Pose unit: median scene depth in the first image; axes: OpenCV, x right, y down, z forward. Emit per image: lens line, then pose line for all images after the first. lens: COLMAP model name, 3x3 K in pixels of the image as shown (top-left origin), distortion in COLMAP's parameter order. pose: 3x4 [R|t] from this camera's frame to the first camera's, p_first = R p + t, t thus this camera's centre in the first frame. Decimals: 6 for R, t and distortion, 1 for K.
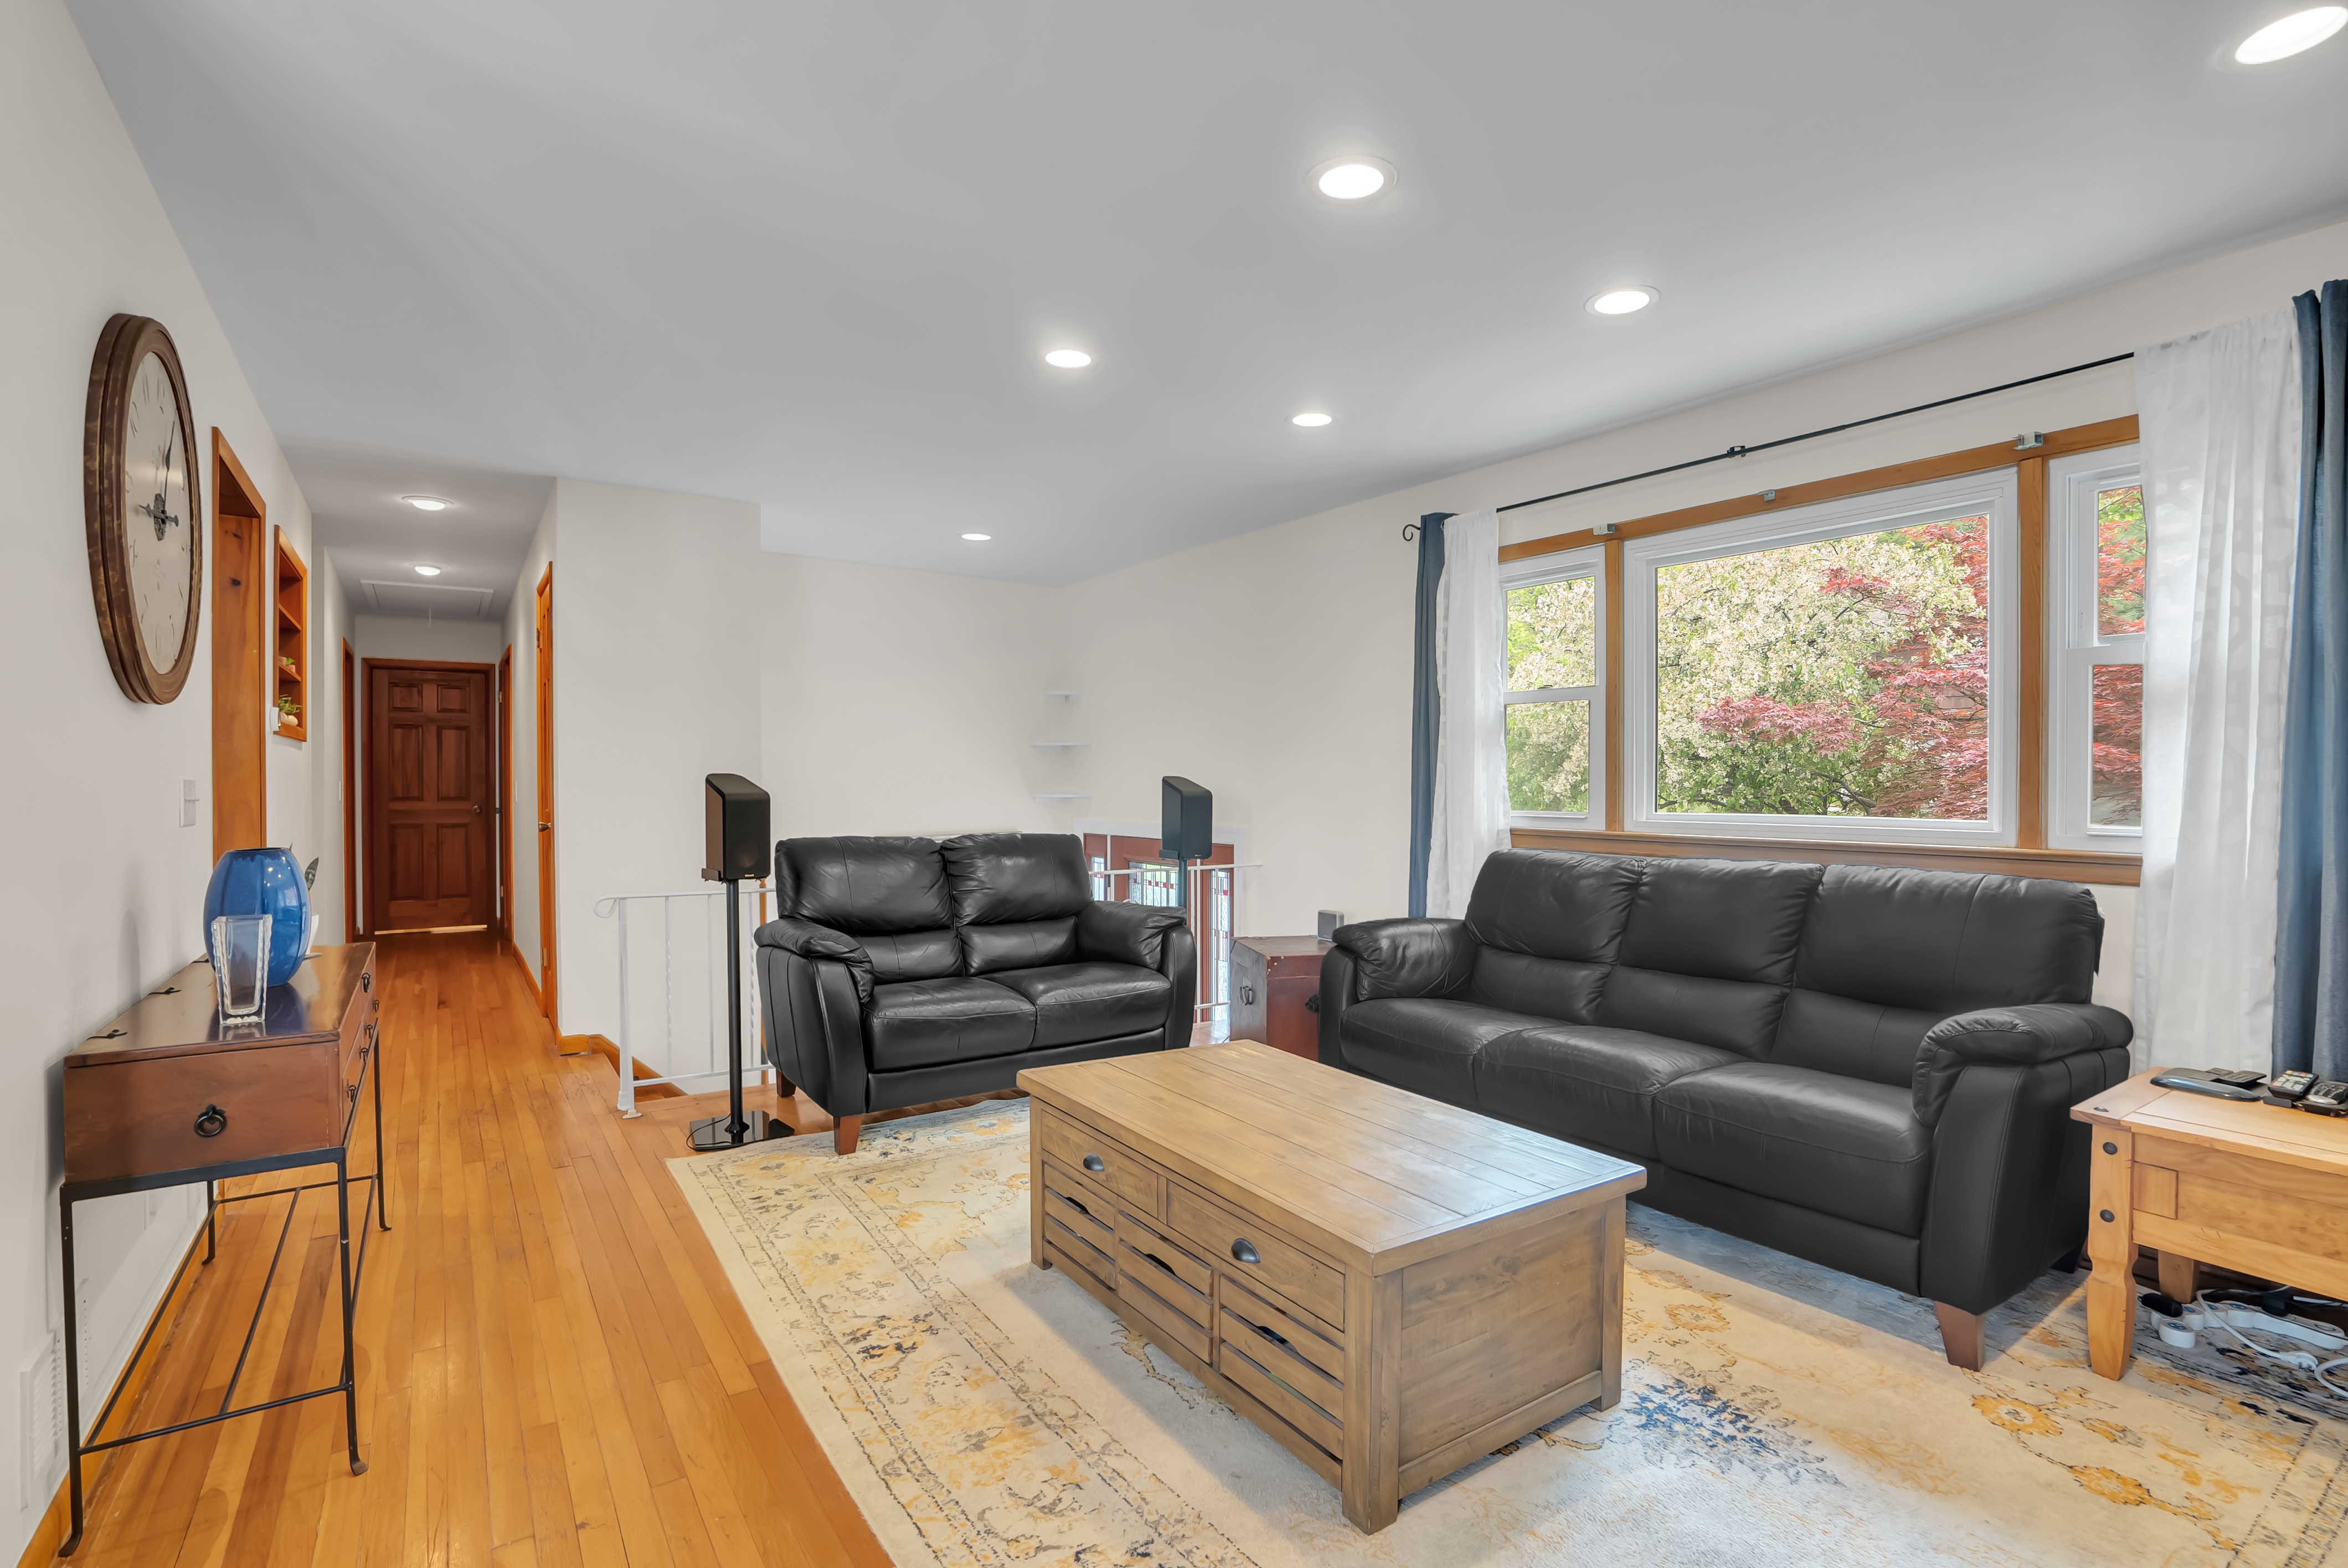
lens RADIAL K [[1114.3, 0, 1160.7], [0, 1114.3, 787.3], [0, 0, 1]] dist [-0.054098, 0.020418]
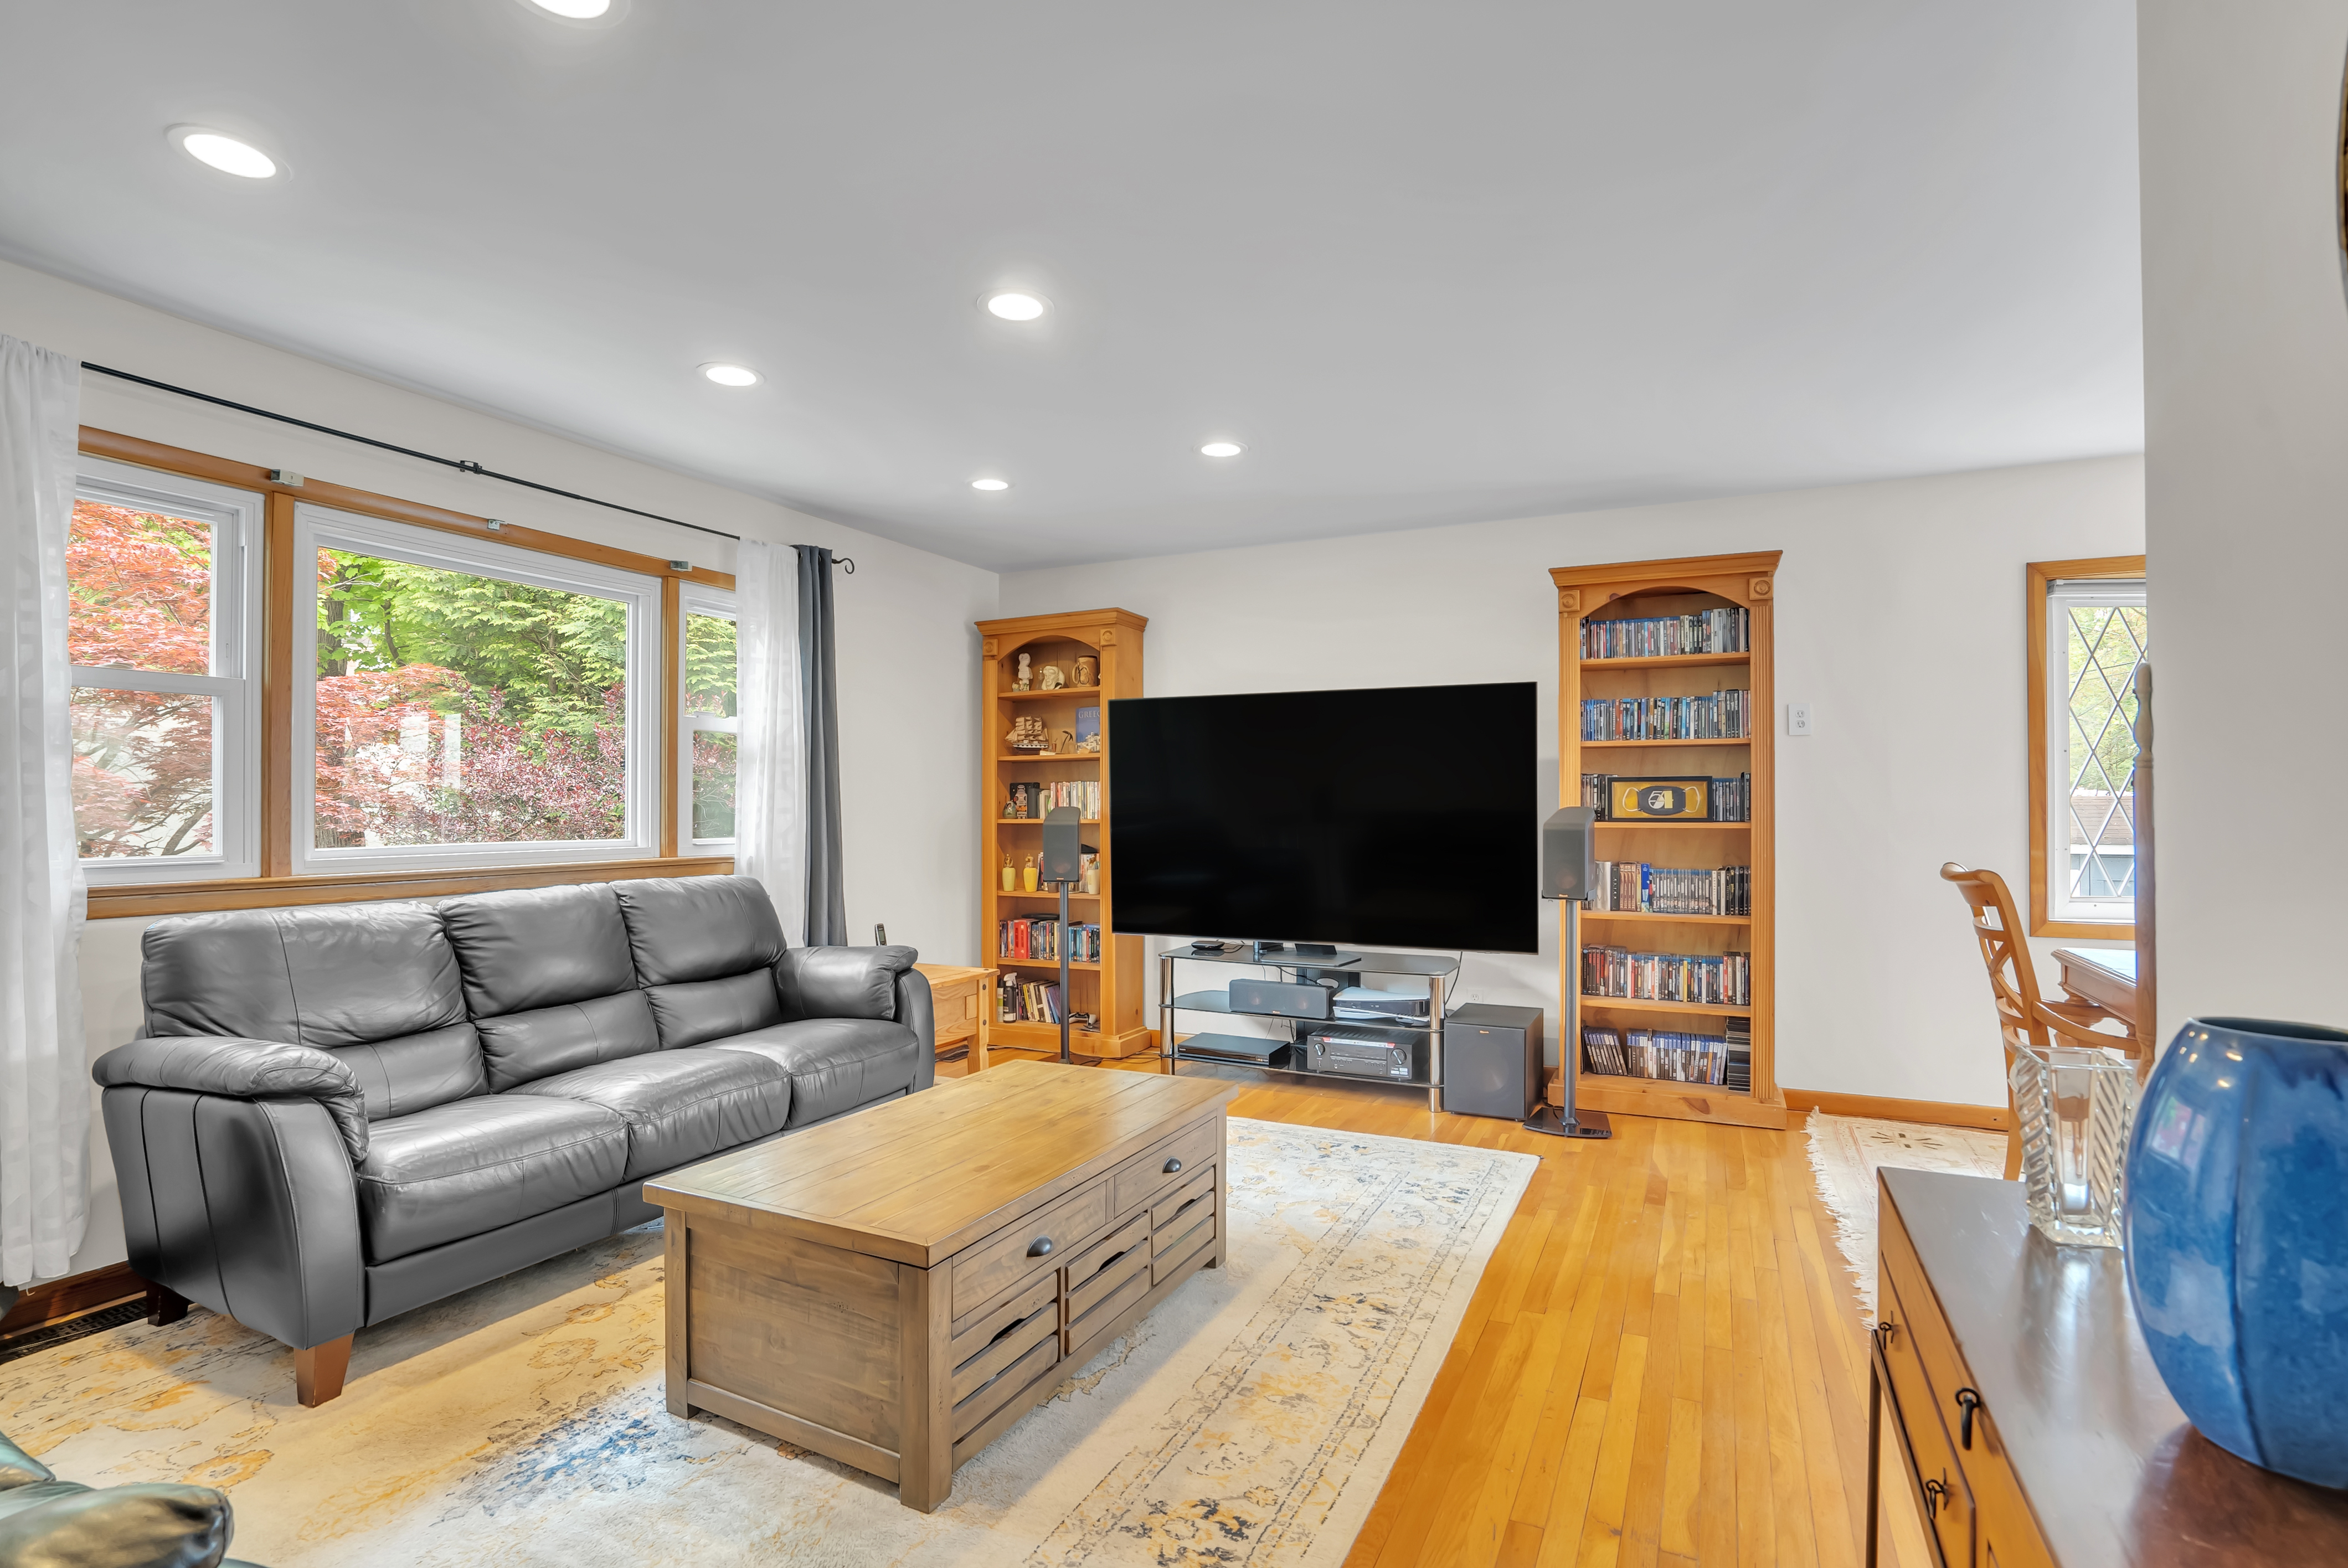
lens RADIAL K [[1120.3, 0, 1182.8], [0, 1120.3, 803.1], [0, 0, 1]] dist [-0.052601, 0.020501]
pose [[-0.505351, 0.000907, 0.862914, -0.719106], [0.008130, 0.999960, 0.003710, -0.012073], [-0.862876, 0.008890, -0.505338, 1.101520]]
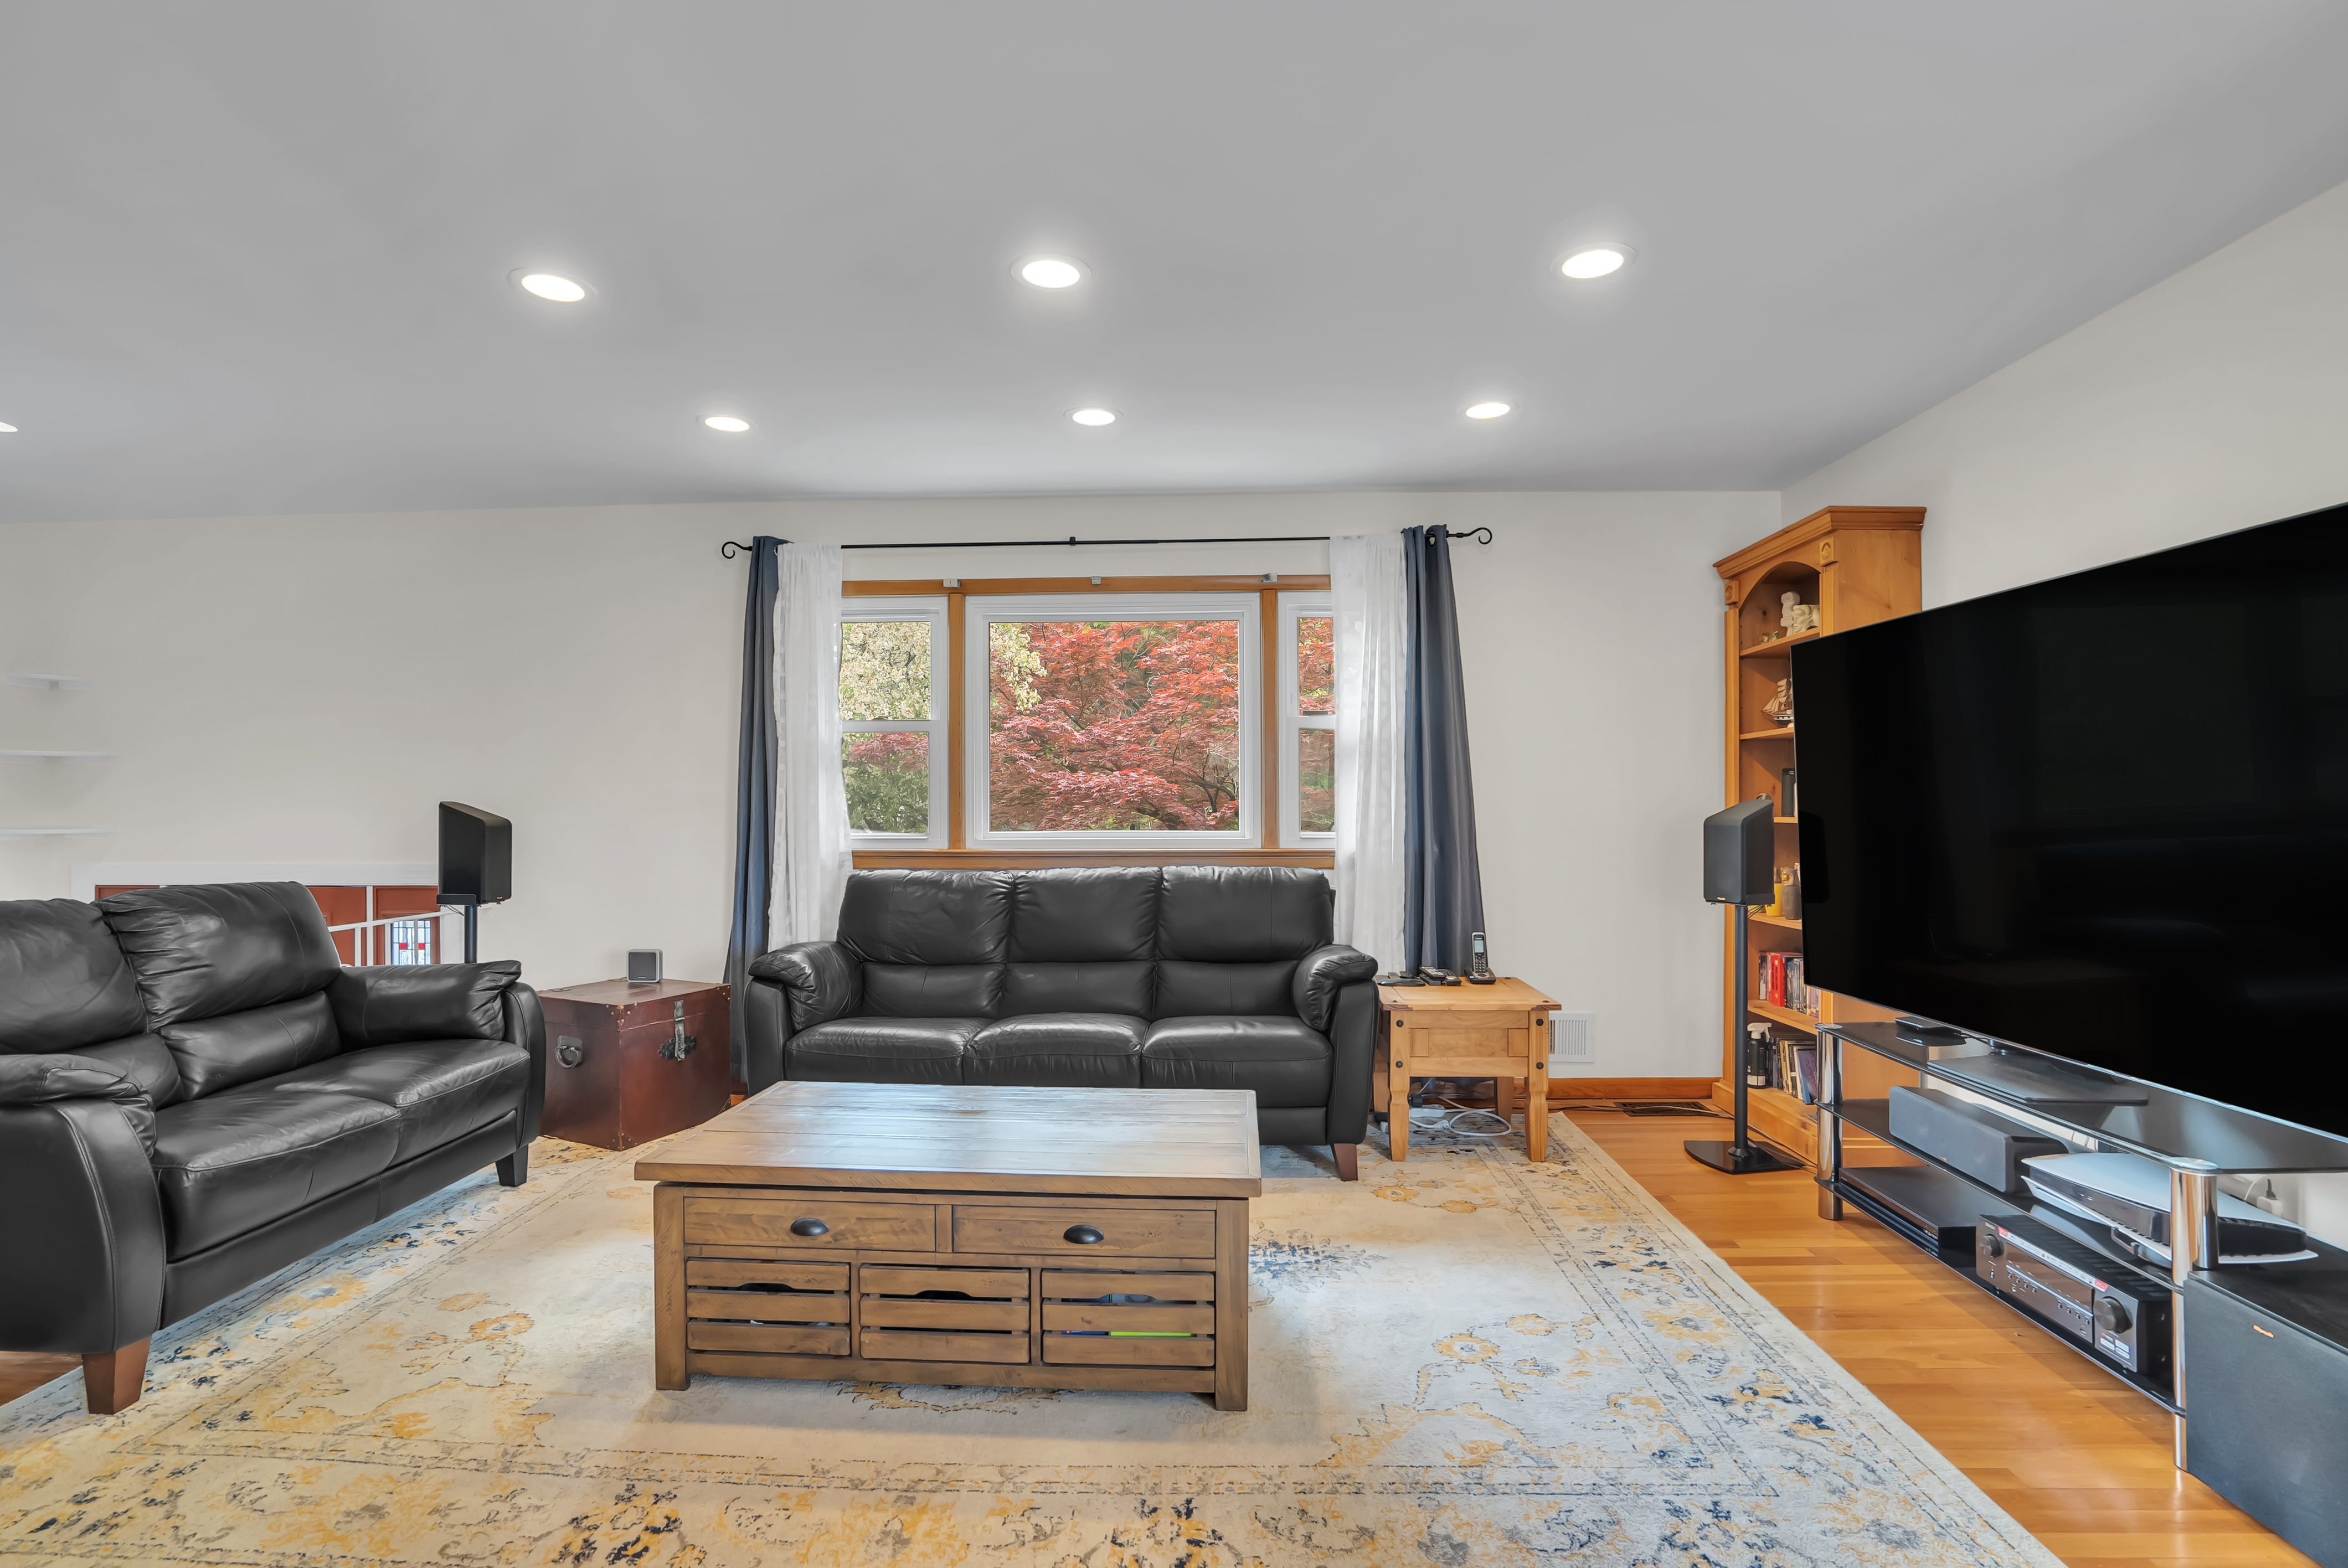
lens RADIAL K [[1120.3, 0, 1182.8], [0, 1120.3, 803.1], [0, 0, 1]] dist [-0.052601, 0.020501]
pose [[0.586025, -0.000578, 0.810293, -0.501545], [0.009571, 0.999935, -0.006209, 0.001442], [-0.810237, 0.011394, 0.585992, 0.181794]]
